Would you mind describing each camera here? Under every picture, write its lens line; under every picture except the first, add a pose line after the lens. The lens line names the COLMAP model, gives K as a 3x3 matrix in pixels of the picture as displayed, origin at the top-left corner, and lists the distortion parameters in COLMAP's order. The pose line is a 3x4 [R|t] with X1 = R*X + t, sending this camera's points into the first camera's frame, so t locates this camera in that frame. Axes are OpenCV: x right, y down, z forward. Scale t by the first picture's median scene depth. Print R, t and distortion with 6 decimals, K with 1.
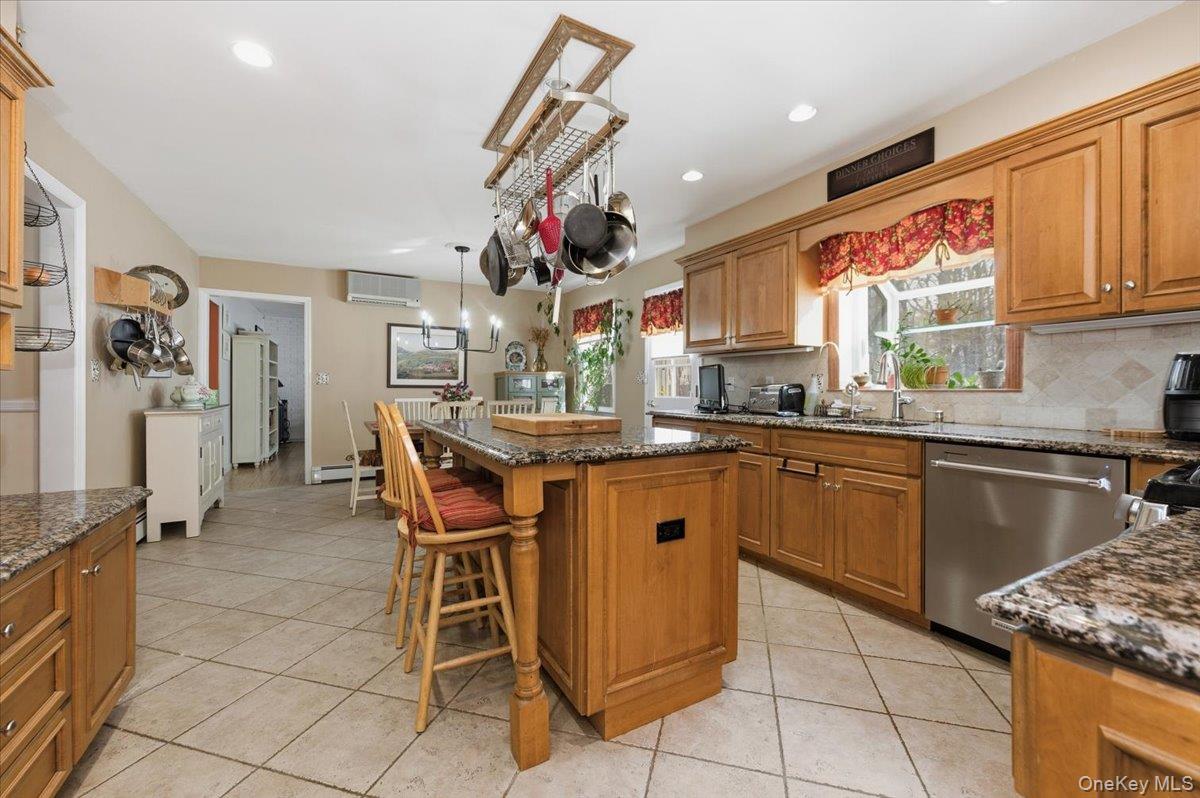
lens RADIAL K [[482.5, 0, 602.3], [0, 482.5, 391.3], [0, 0, 1]] dist [0.000722, 0.000260]
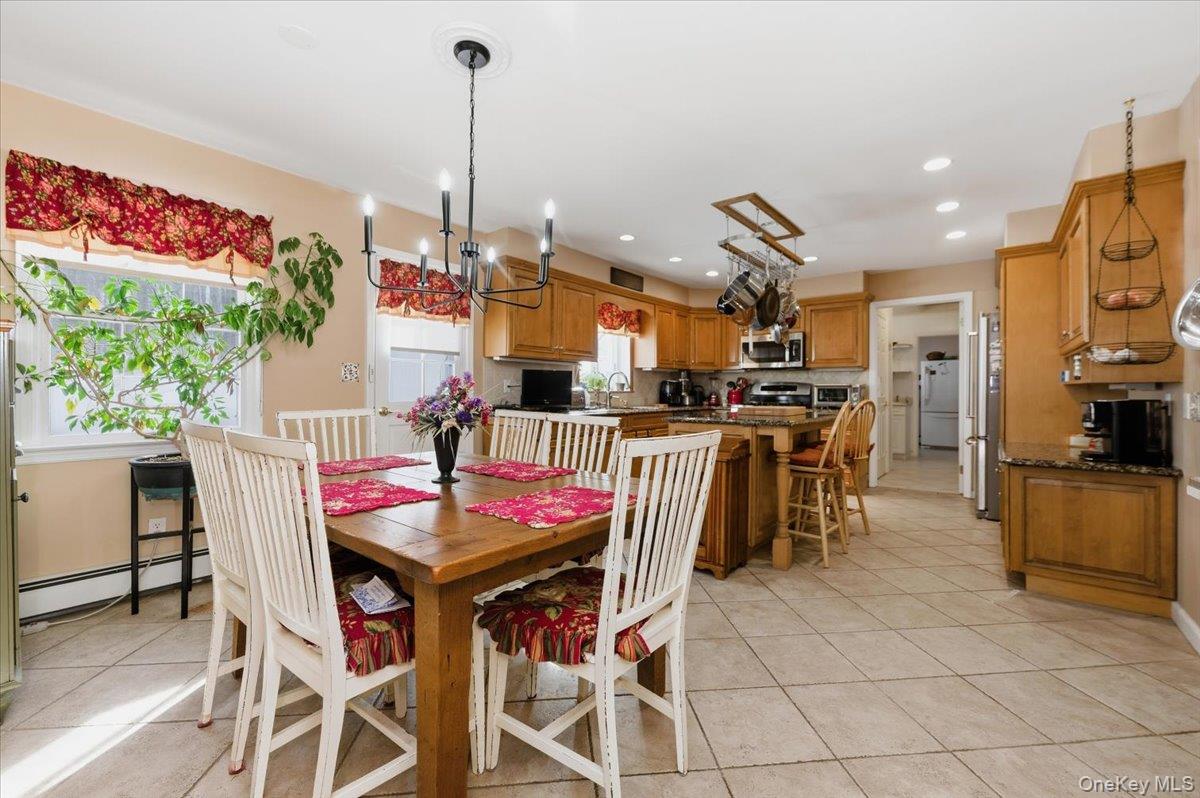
lens RADIAL K [[501.1, 0, 601.8], [0, 501.1, 396.5], [0, 0, 1]] dist [0.000081, 0.000062]
pose [[-0.388771, -0.009567, 0.921285, -0.655856], [0.001756, 0.999937, 0.011125, -0.003468], [-0.921333, 0.005943, -0.388730, 0.958494]]
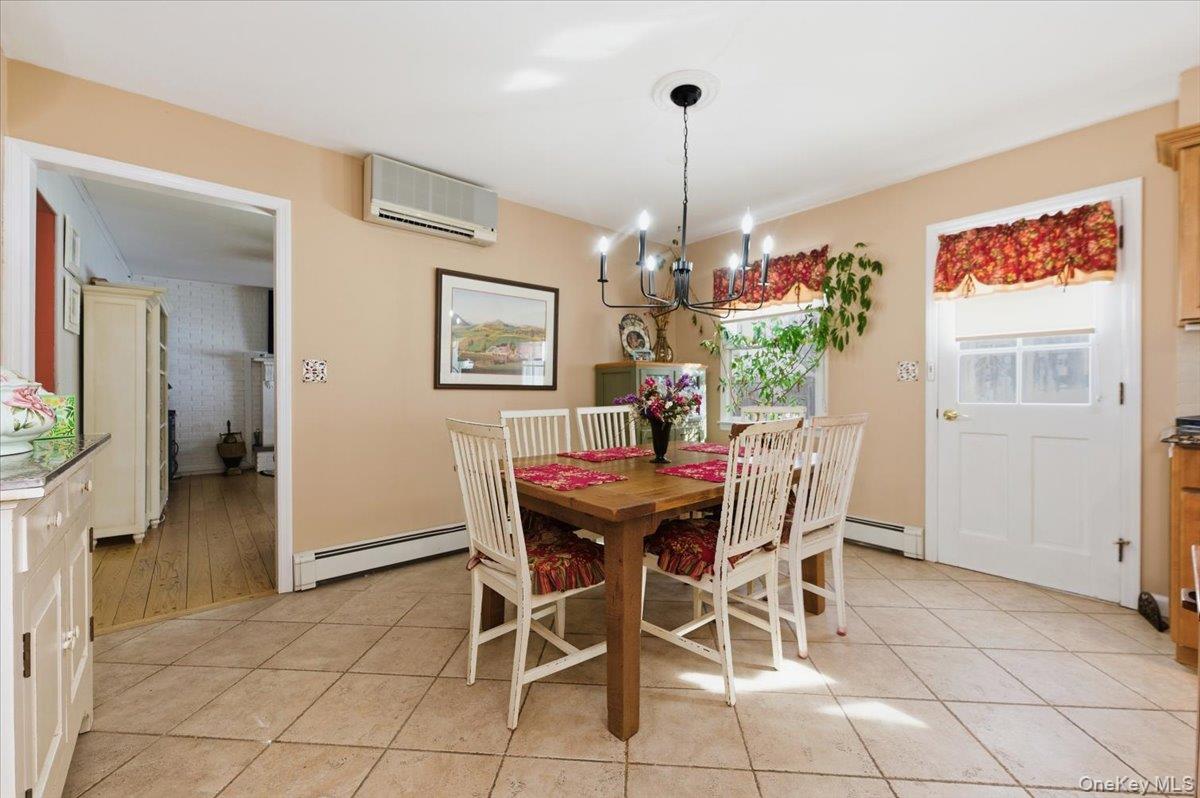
lens RADIAL K [[482.5, 0, 600.3], [0, 482.5, 391.6], [0, 0, 1]] dist [0.000722, 0.000260]
pose [[0.980414, -0.001479, 0.196941, -0.397865], [0.002561, 0.999983, -0.005238, -0.001243], [-0.196930, 0.005640, 0.980401, 0.470985]]
